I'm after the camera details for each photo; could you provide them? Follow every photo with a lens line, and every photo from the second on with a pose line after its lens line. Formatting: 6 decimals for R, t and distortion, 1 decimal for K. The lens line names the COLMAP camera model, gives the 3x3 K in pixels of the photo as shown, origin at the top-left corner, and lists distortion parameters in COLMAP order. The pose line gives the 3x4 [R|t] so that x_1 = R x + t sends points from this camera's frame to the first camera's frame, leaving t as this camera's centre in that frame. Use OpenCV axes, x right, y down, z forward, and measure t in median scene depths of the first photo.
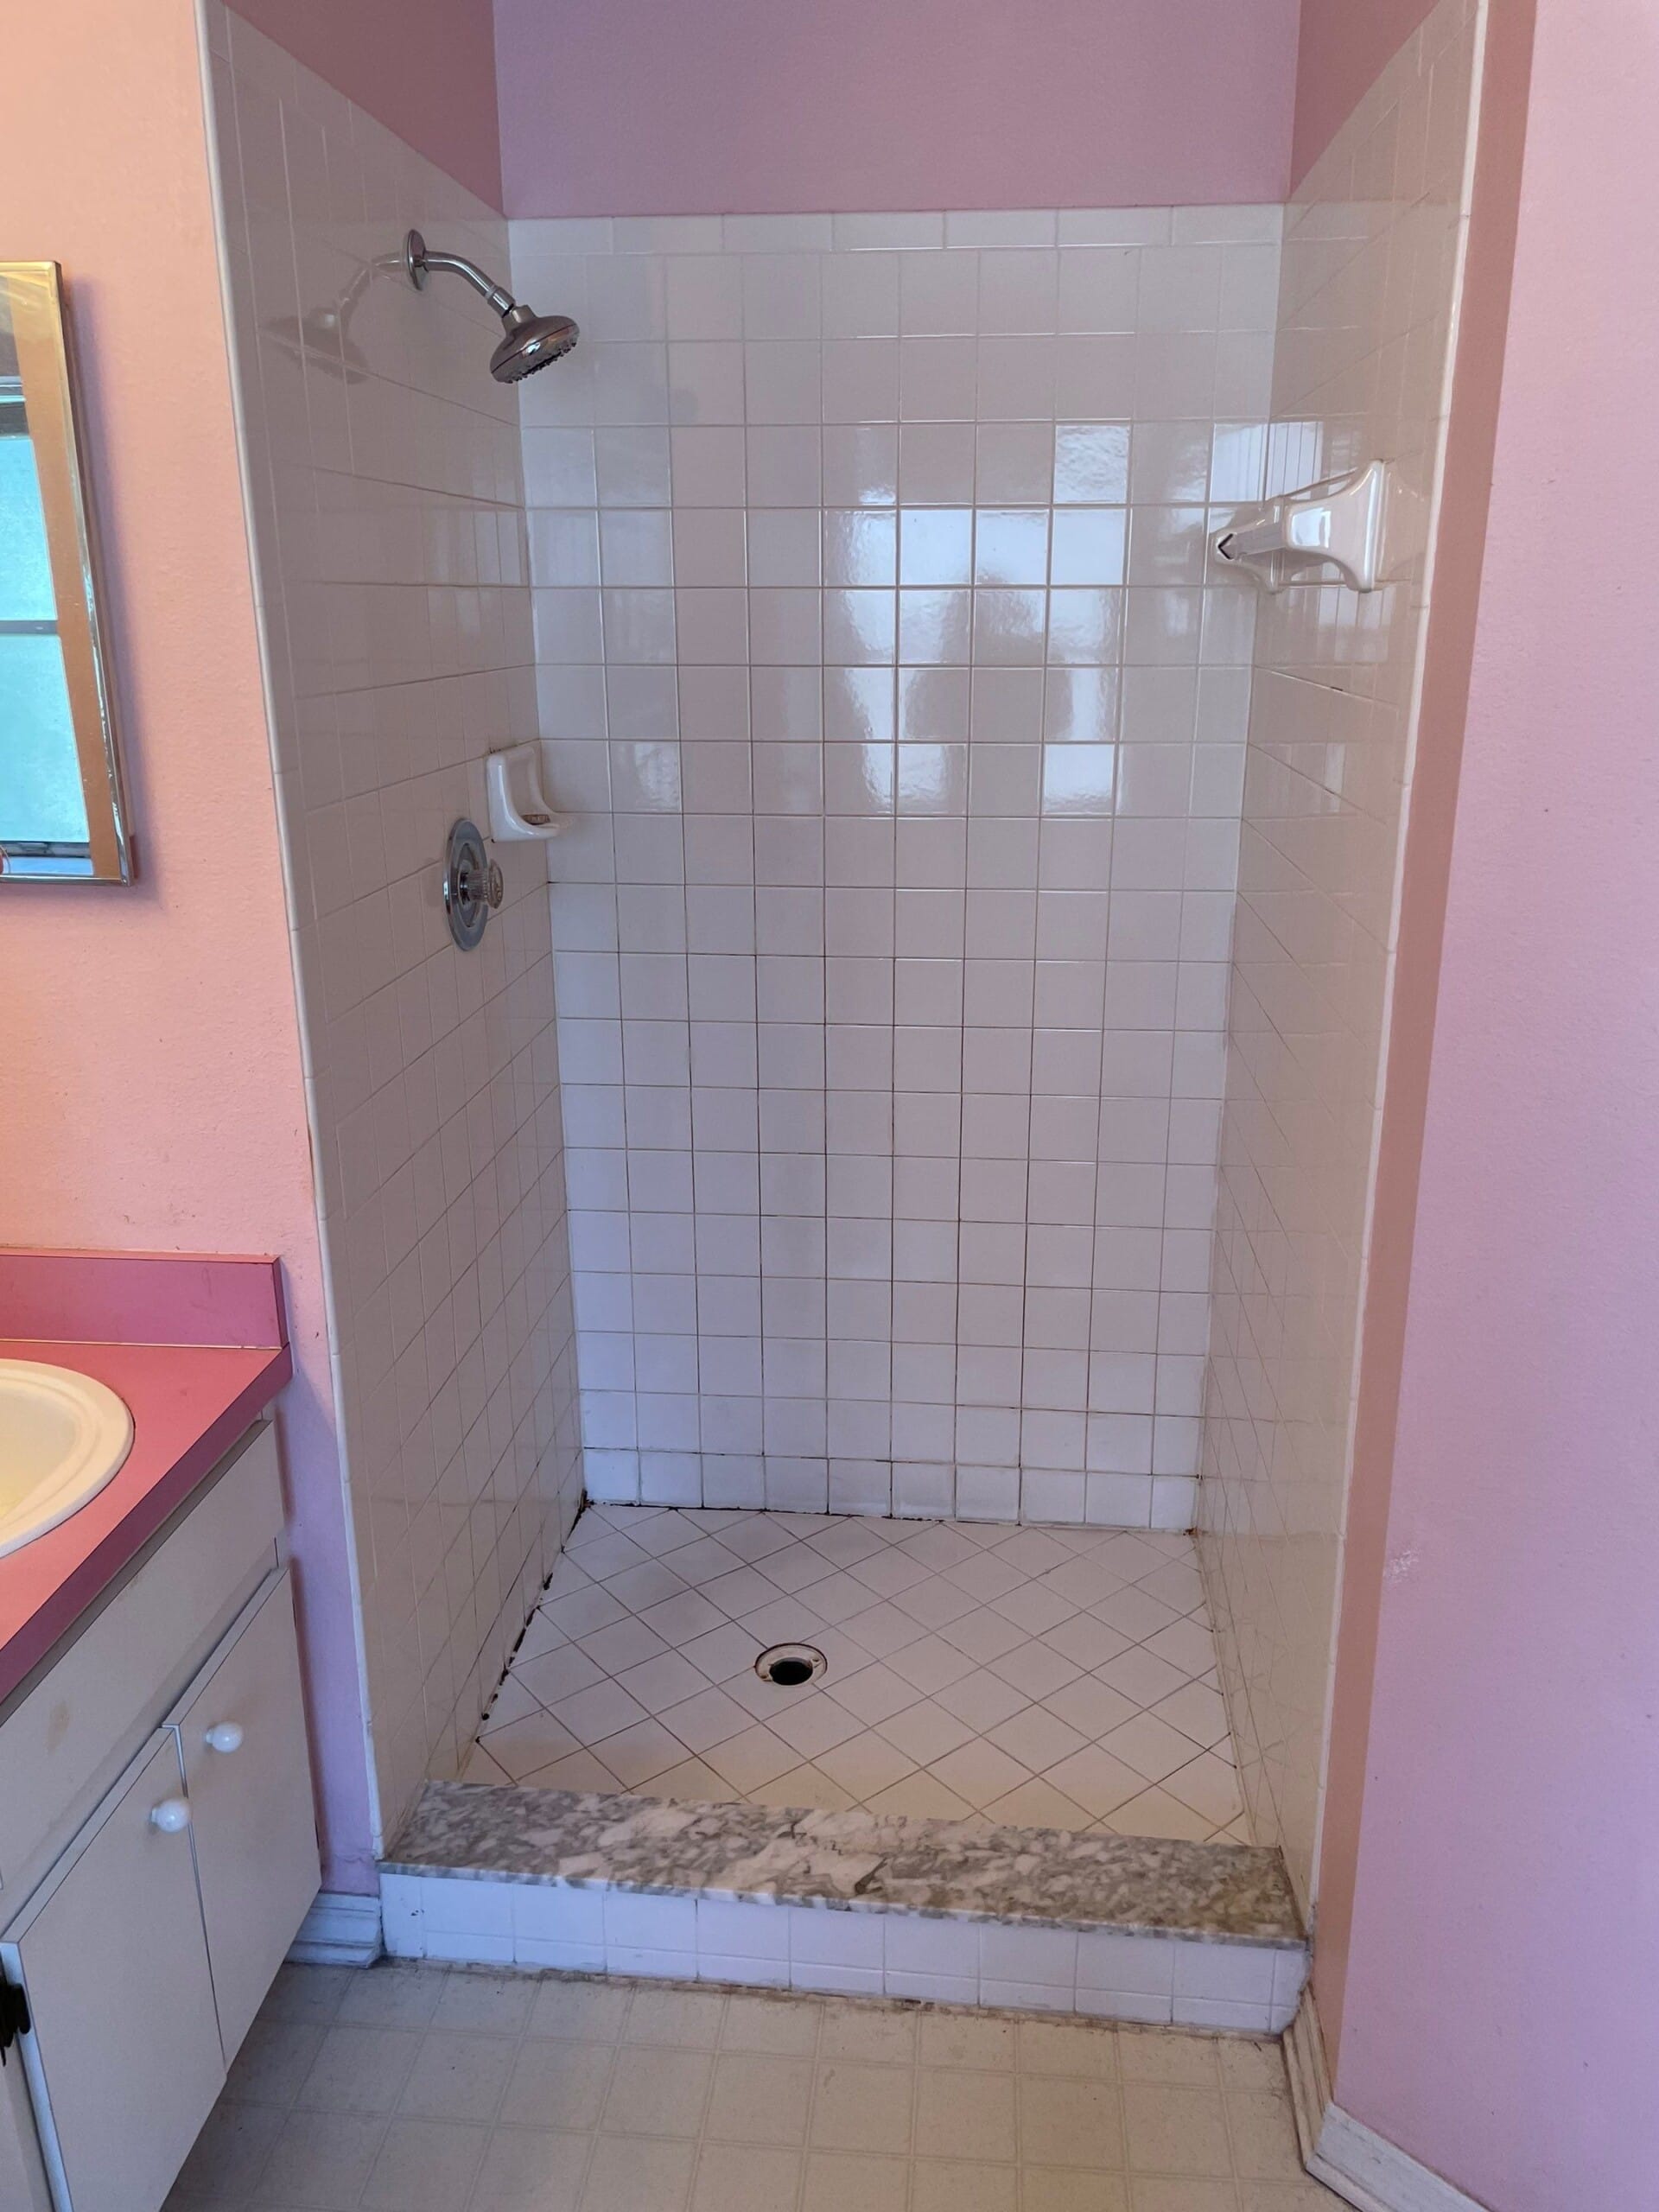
lens RADIAL K [[1718.9, 0, 829.5], [0, 1718.9, 1106.0], [0, 0, 1]] dist [0.093805, -0.160856]
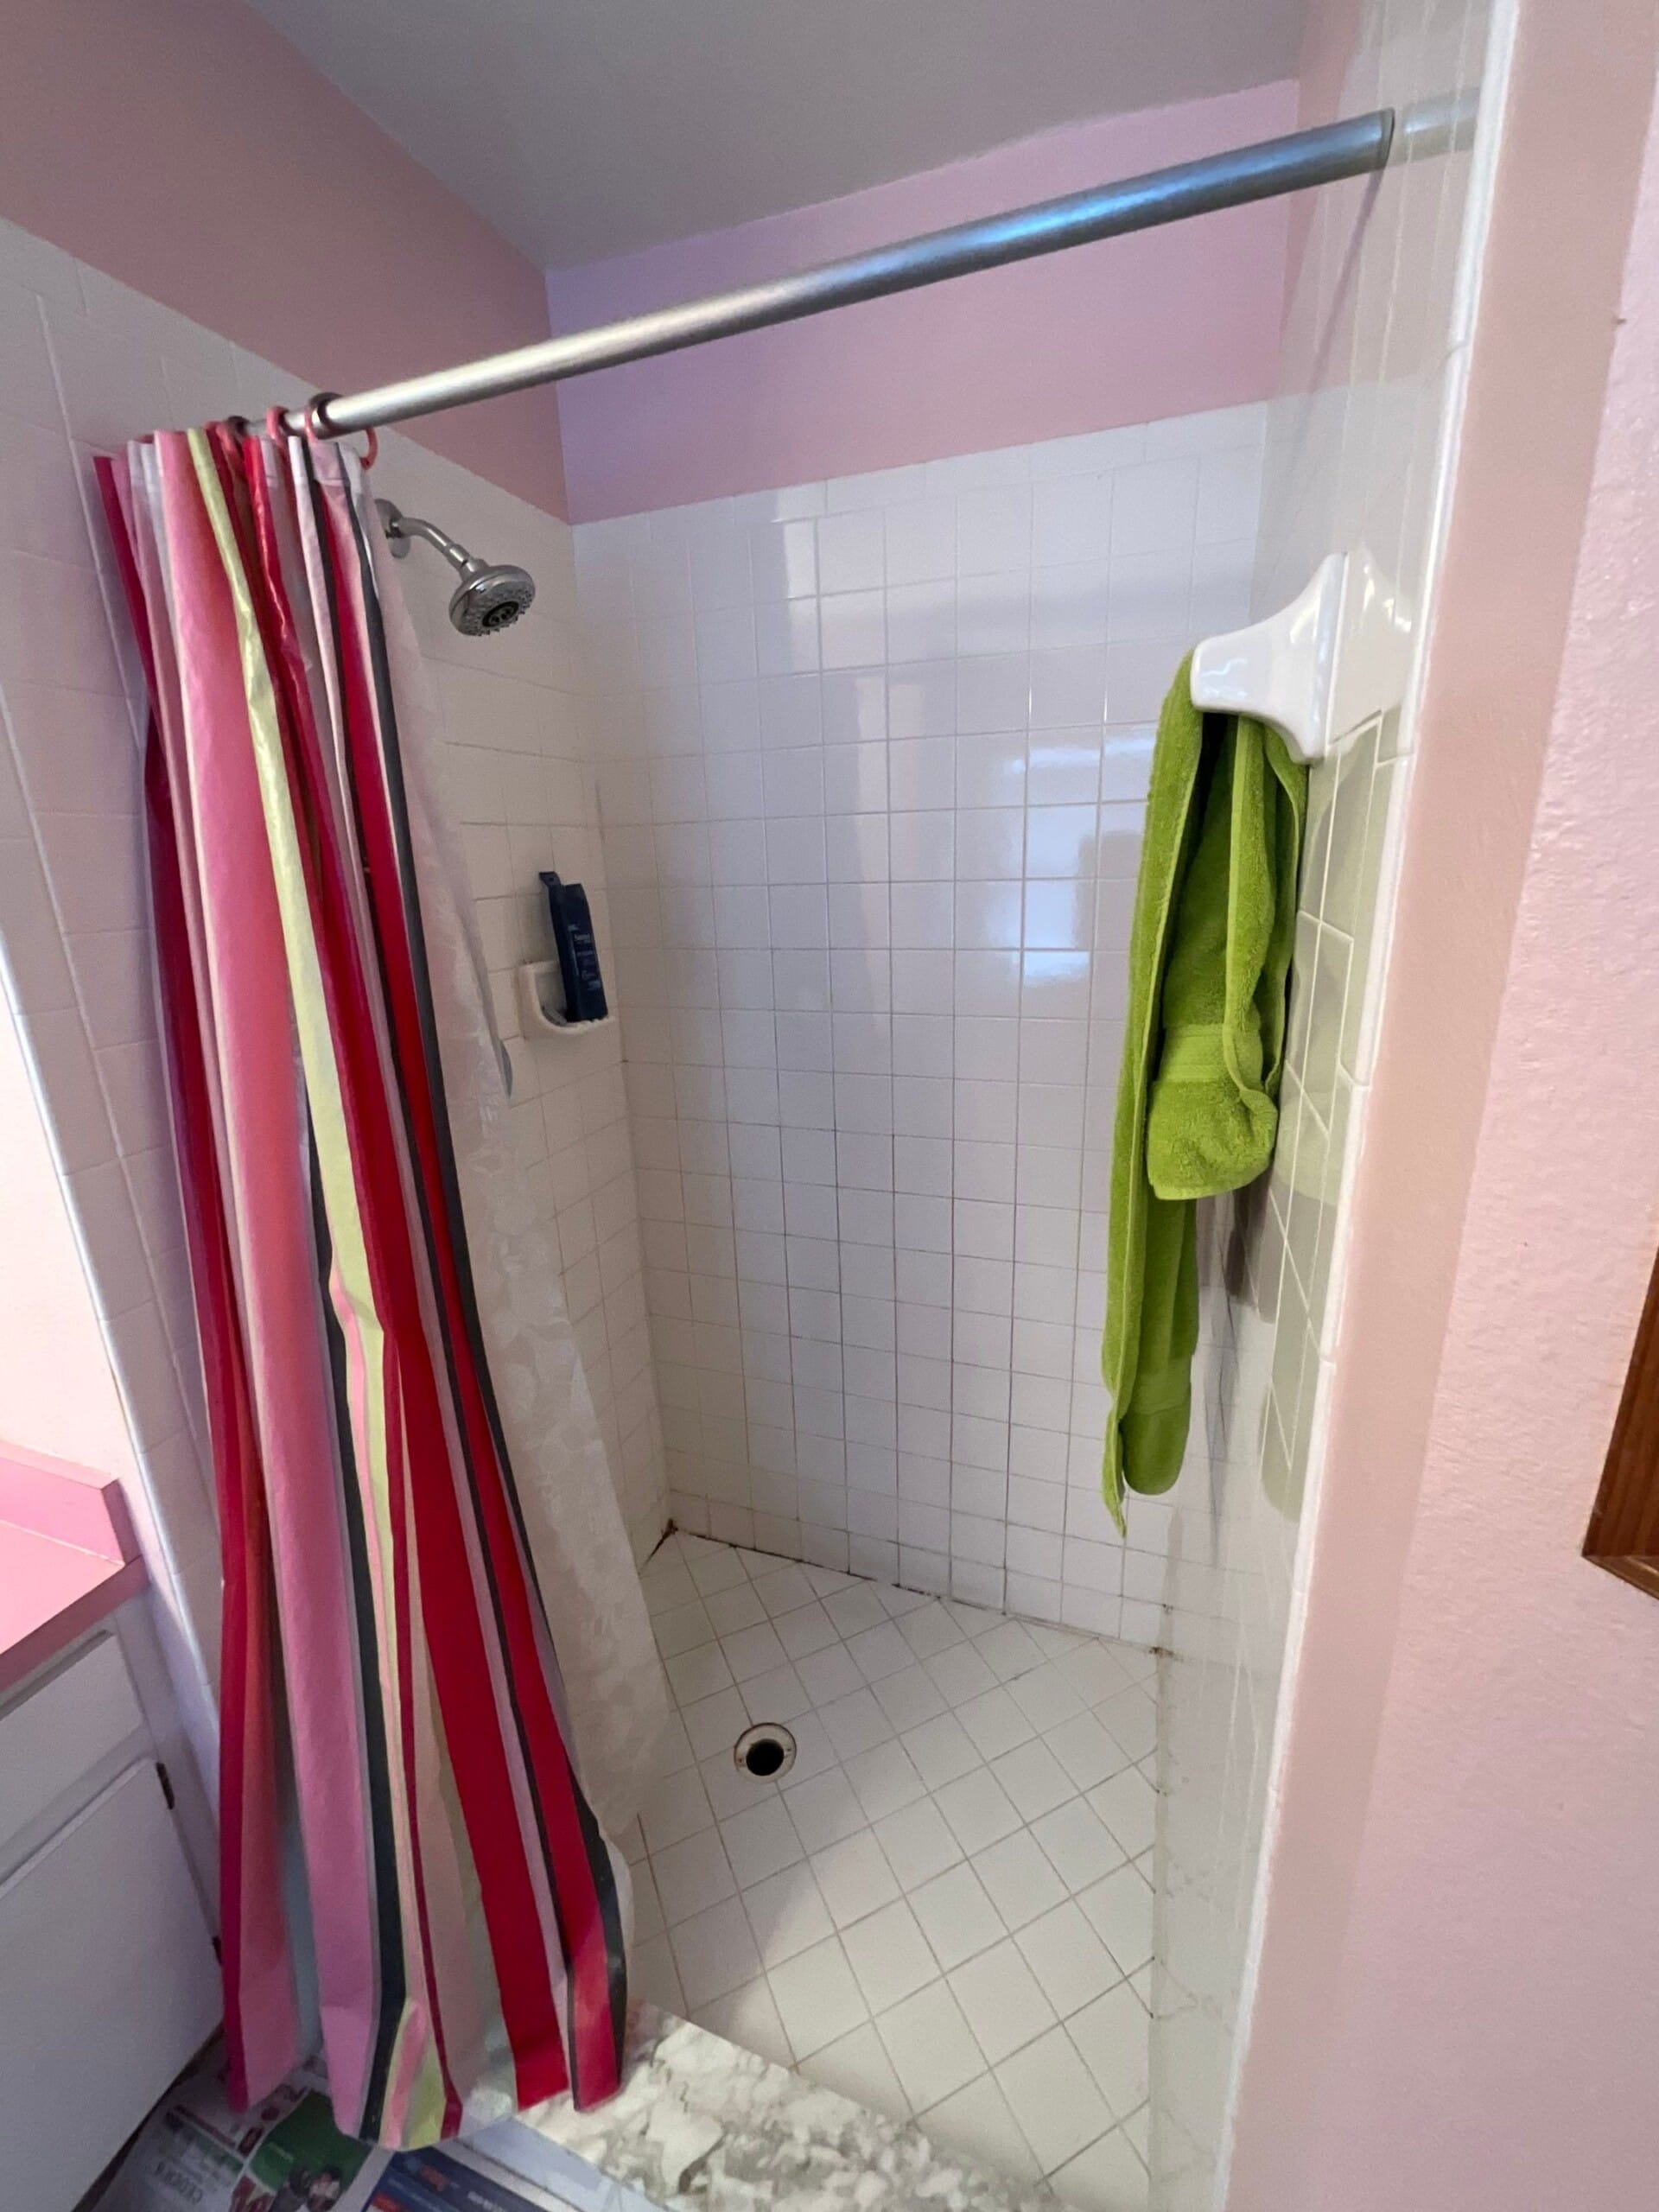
lens RADIAL K [[900.0, 0, 829.5], [0, 900.0, 1106.0], [0, 0, 1]] dist [-0.001858, -0.000090]
pose [[0.967594, 0.039980, -0.249327, 0.184653], [-0.042306, 0.999097, -0.003975, -0.128986], [0.248943, 0.014395, 0.968411, 0.522478]]
